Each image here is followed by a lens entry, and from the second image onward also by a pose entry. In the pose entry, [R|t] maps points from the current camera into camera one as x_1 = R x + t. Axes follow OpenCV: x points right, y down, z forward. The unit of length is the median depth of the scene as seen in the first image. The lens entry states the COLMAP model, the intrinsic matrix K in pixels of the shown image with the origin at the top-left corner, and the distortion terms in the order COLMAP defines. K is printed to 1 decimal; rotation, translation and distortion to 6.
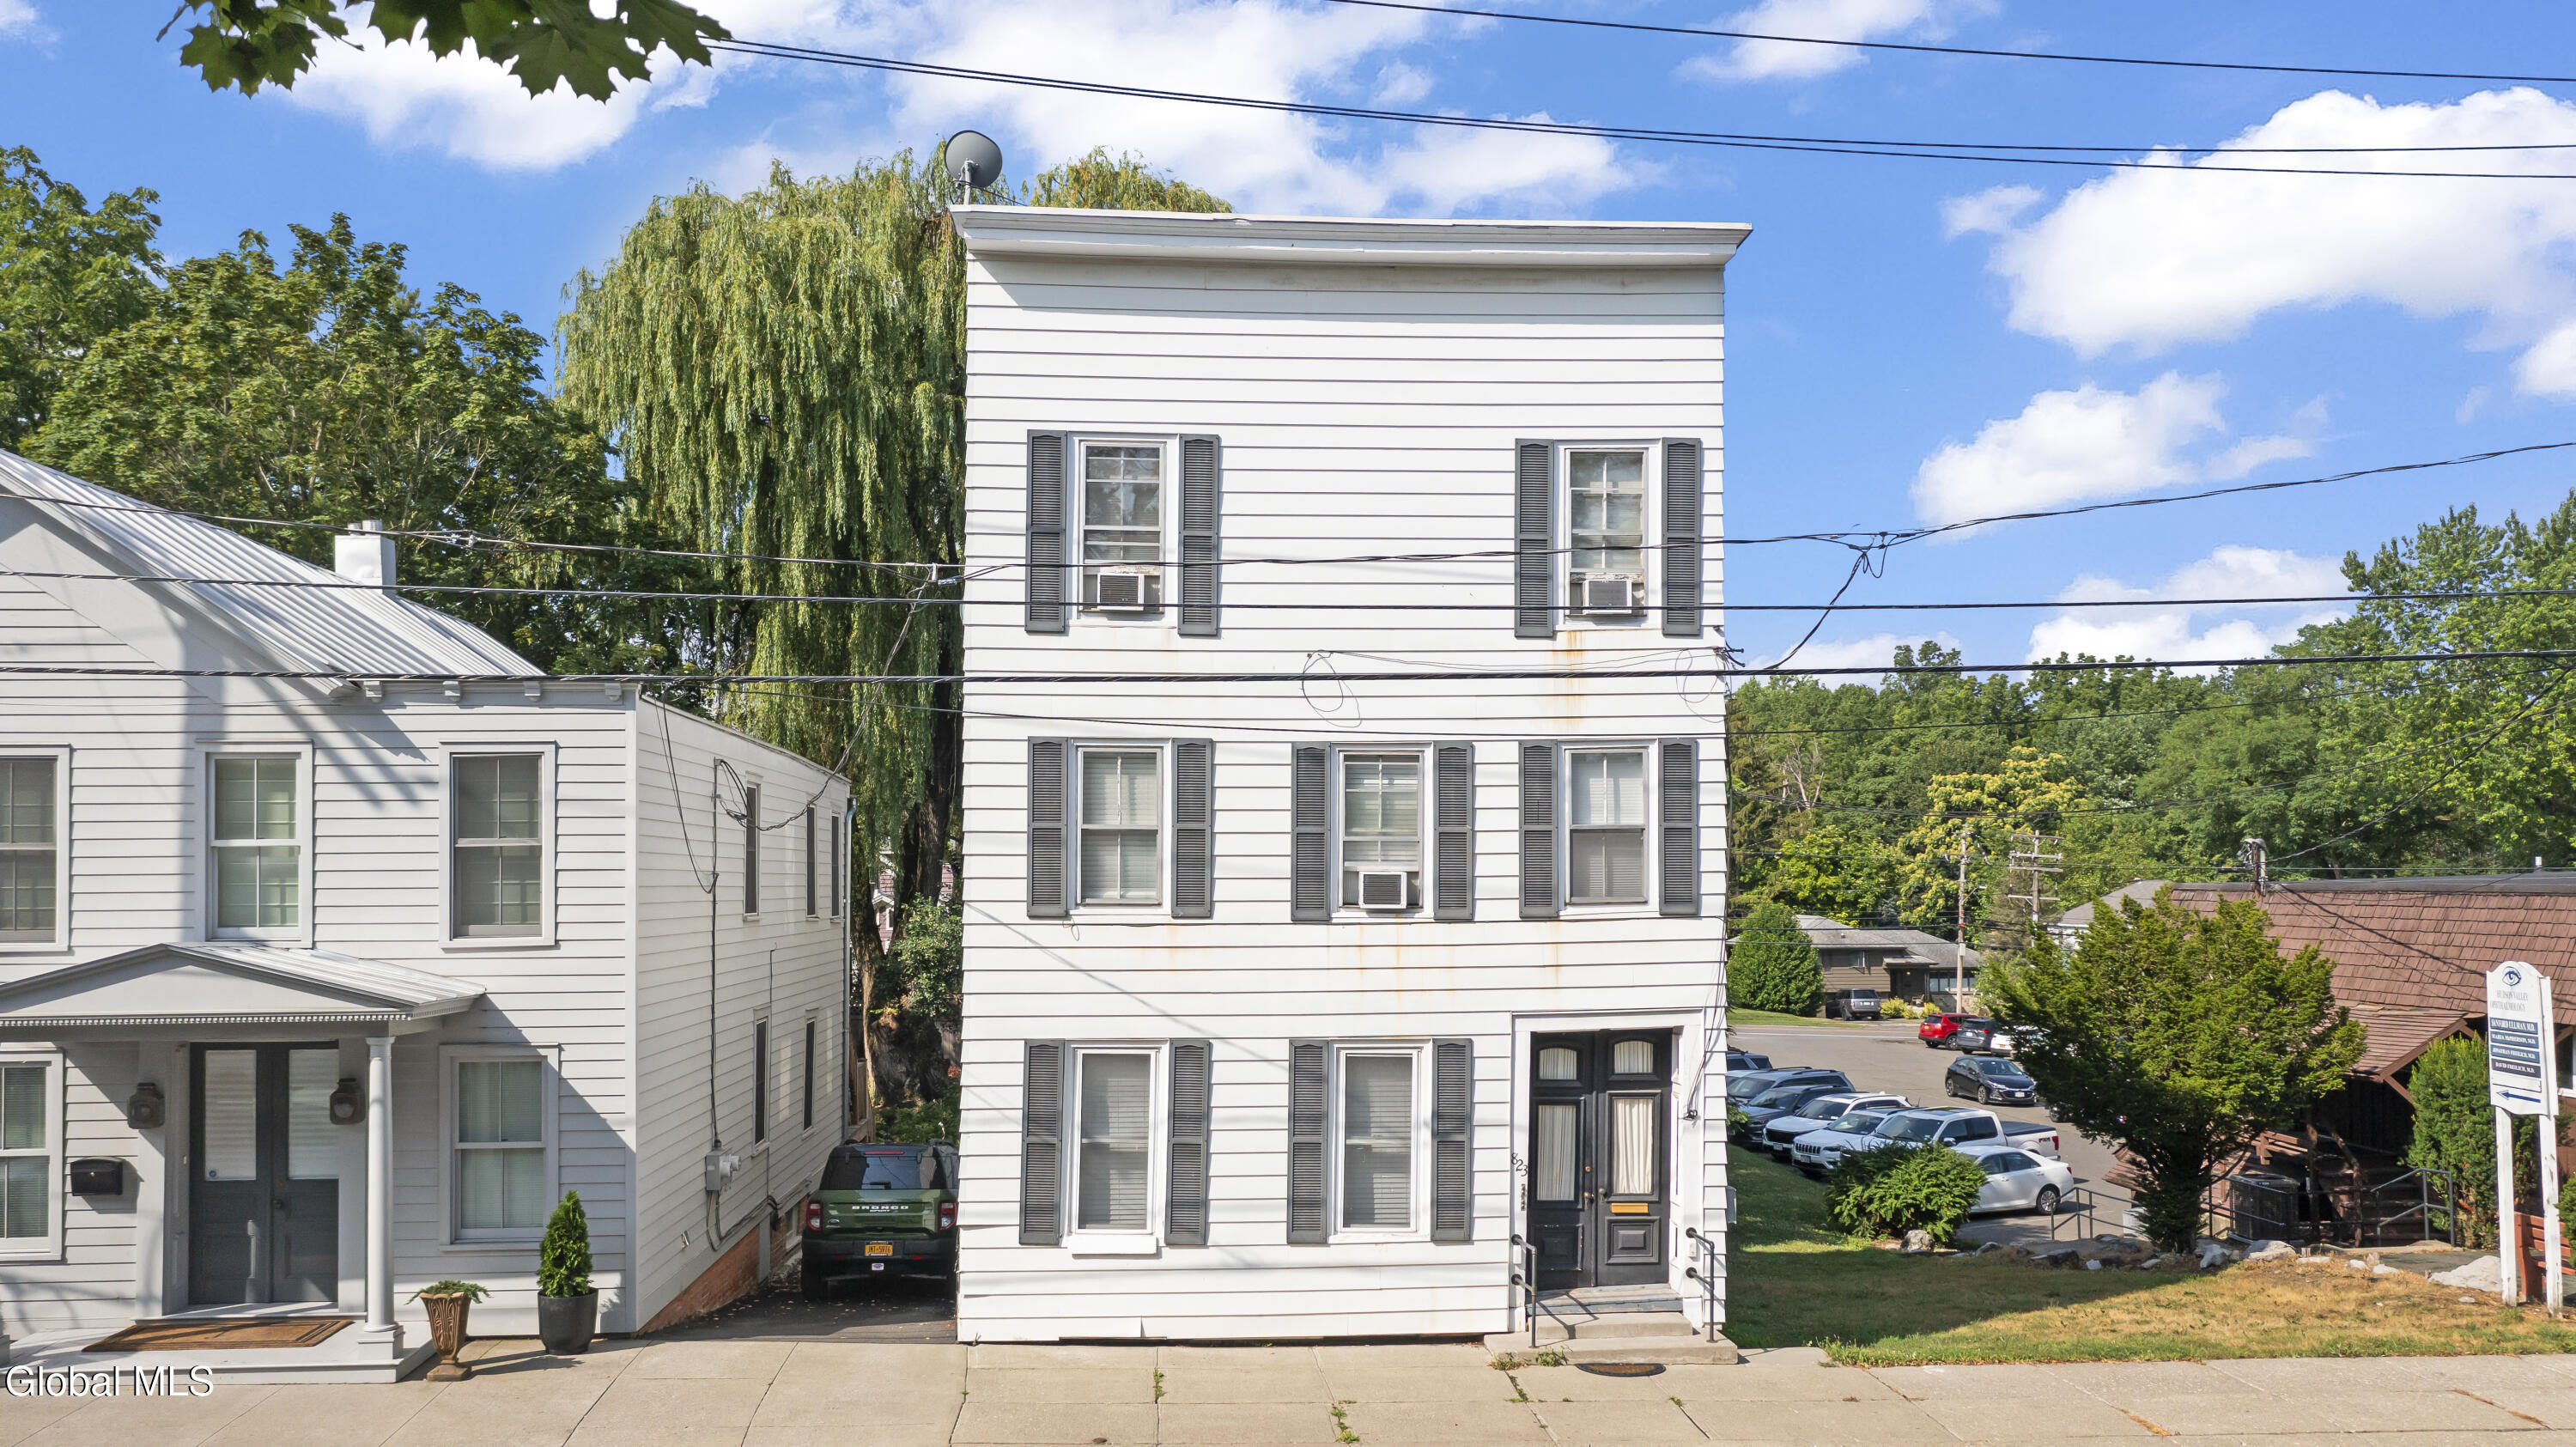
lens RADIAL K [[2093.4, 0, 1290.7], [0, 2093.4, 852.2], [0, 0, 1]] dist [0.001014, 0.002448]
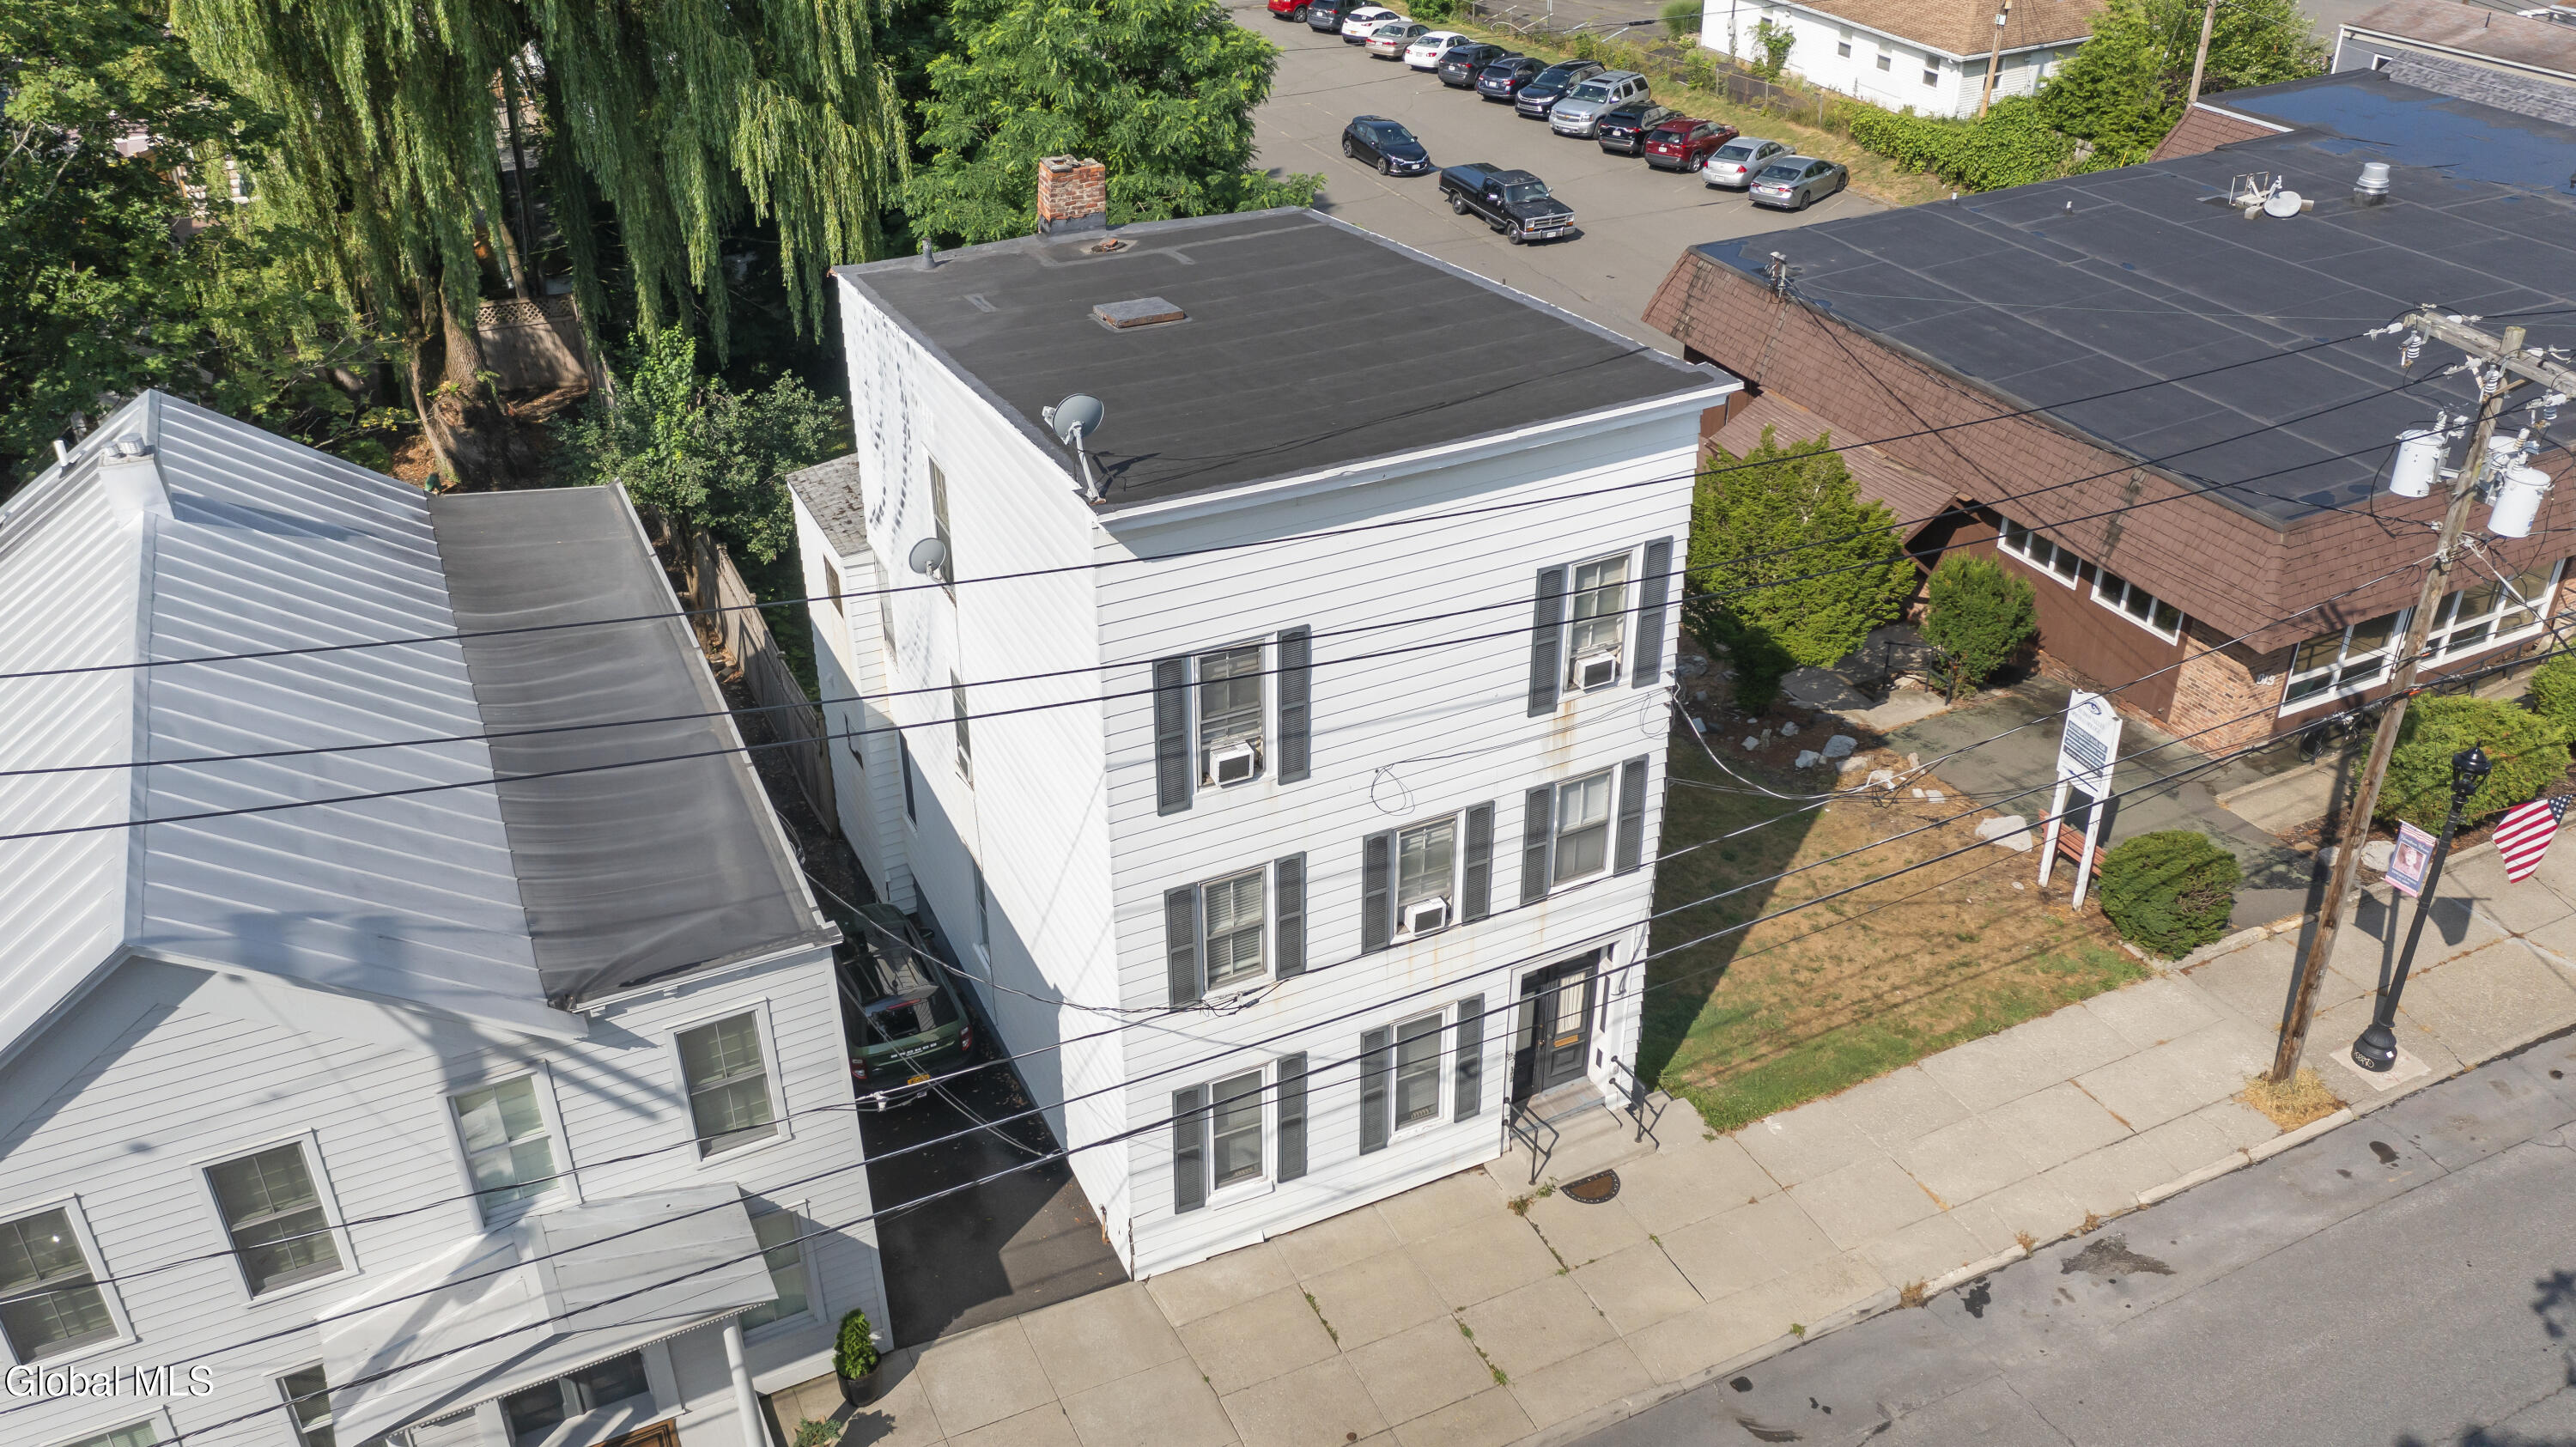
lens RADIAL K [[2039.6, 0, 1286.2], [0, 2039.6, 741.1], [0, 0, 1]] dist [0.005382, 0.001768]
pose [[0.929587, -0.195632, 0.312403, -0.397640], [0.002280, 0.850570, 0.525857, -0.717763], [-0.368595, -0.488117, 0.791125, 0.112591]]
